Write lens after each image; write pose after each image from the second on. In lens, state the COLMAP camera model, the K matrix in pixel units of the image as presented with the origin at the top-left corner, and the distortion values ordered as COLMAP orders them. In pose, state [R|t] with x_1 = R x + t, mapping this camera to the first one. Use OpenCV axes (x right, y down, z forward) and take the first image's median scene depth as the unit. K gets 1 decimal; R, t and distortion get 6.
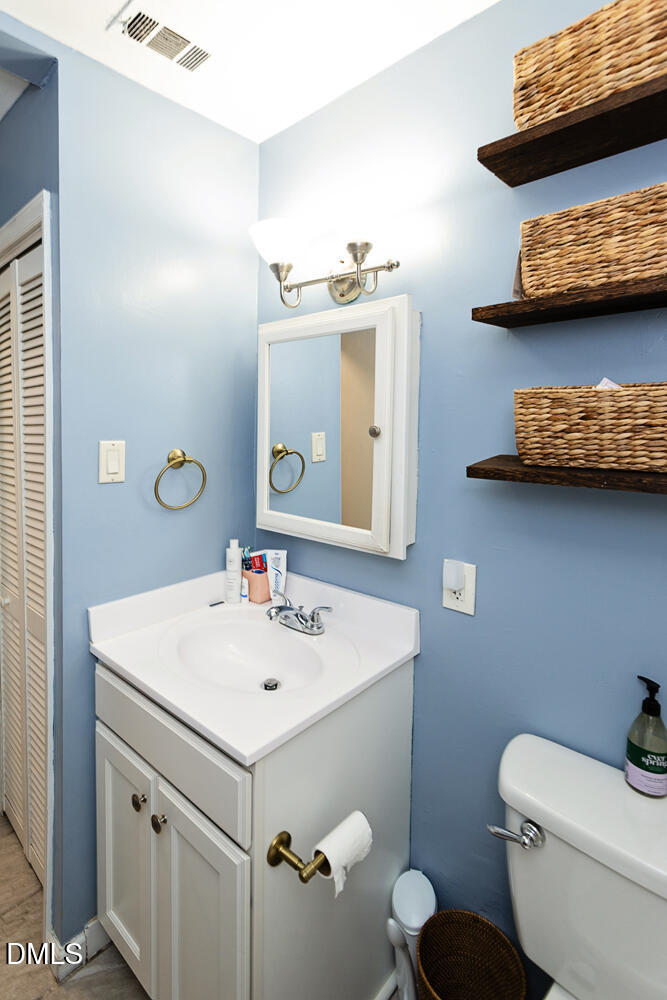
lens RADIAL K [[464.0, 0, 334.2], [0, 464.0, 448.6], [0, 0, 1]] dist [0.002129, 0.000365]
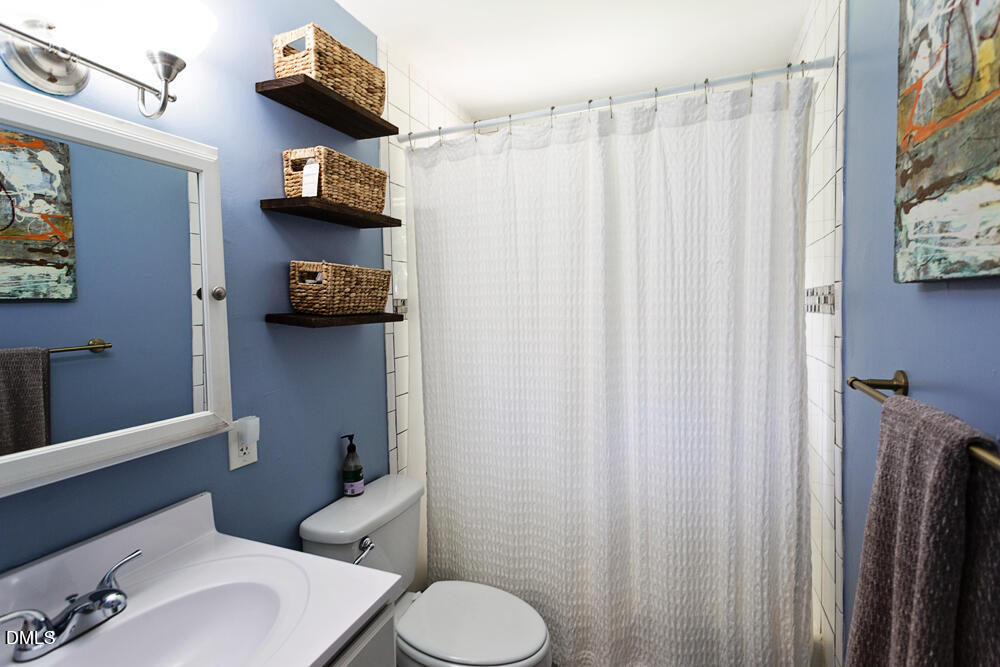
lens RADIAL K [[485.0, 0, 497.4], [0, 485.0, 325.0], [0, 0, 1]] dist [0.002469, 0.001079]
pose [[-0.308136, -0.050139, 0.950020, -1.277942], [0.065035, 0.995164, 0.073616, -0.014487], [-0.949117, 0.084468, -0.303385, 1.037639]]
